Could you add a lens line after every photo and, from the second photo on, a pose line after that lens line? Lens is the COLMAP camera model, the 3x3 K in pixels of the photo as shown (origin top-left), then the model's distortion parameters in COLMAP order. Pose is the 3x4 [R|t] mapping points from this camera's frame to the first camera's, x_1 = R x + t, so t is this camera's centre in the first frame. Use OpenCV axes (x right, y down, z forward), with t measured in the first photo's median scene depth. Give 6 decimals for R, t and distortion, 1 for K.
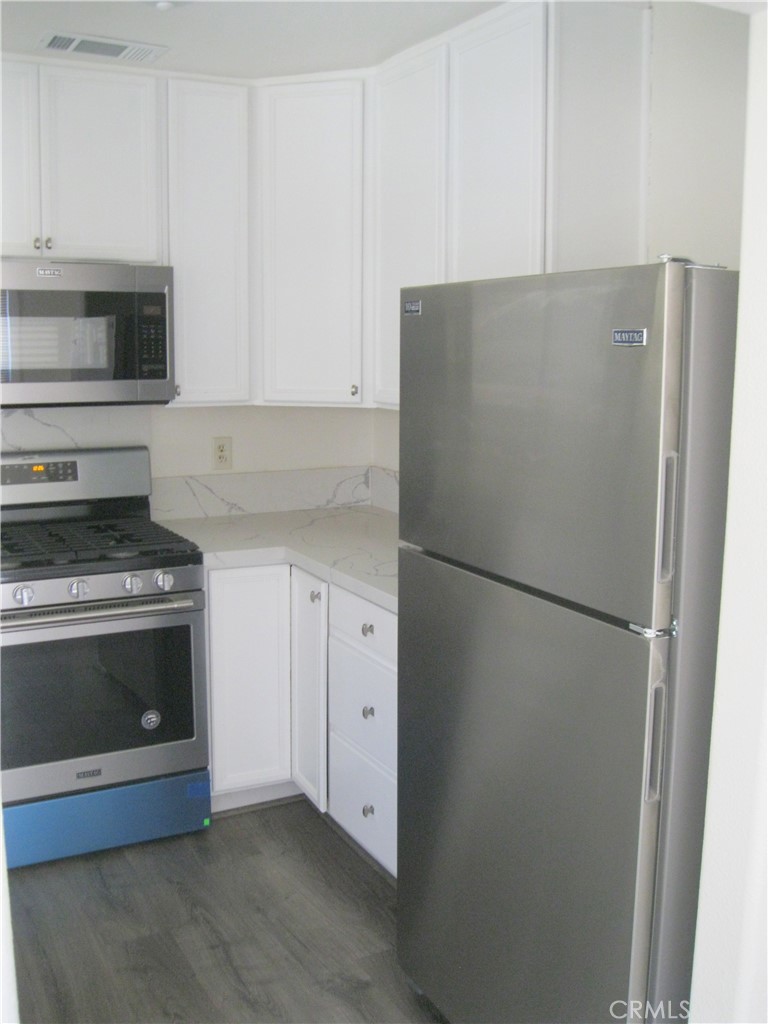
lens RADIAL K [[1060.4, 0, 383.8], [0, 1060.4, 492.2], [0, 0, 1]] dist [-0.072762, 0.015125]
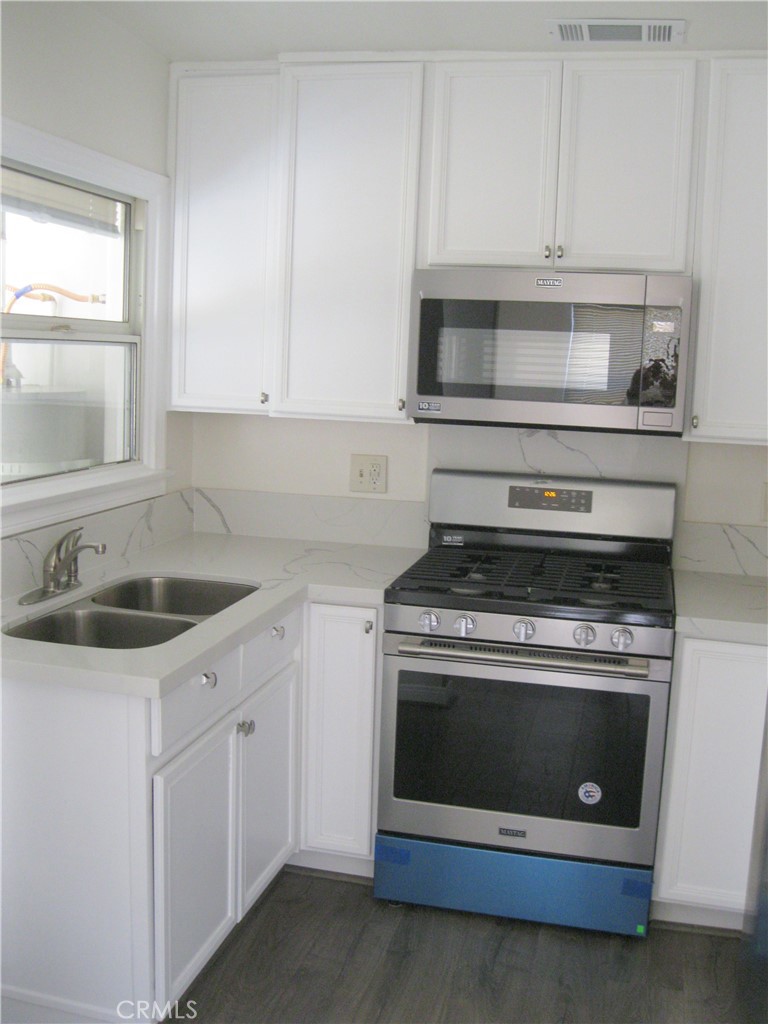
lens RADIAL K [[1065.8, 0, 385.3], [0, 1065.8, 486.9], [0, 0, 1]] dist [-0.084310, -0.001805]
pose [[0.756370, 0.105802, -0.645531, 0.173671], [-0.129924, 0.991471, 0.010268, -0.020422], [0.641112, 0.076103, 0.763665, 0.191147]]
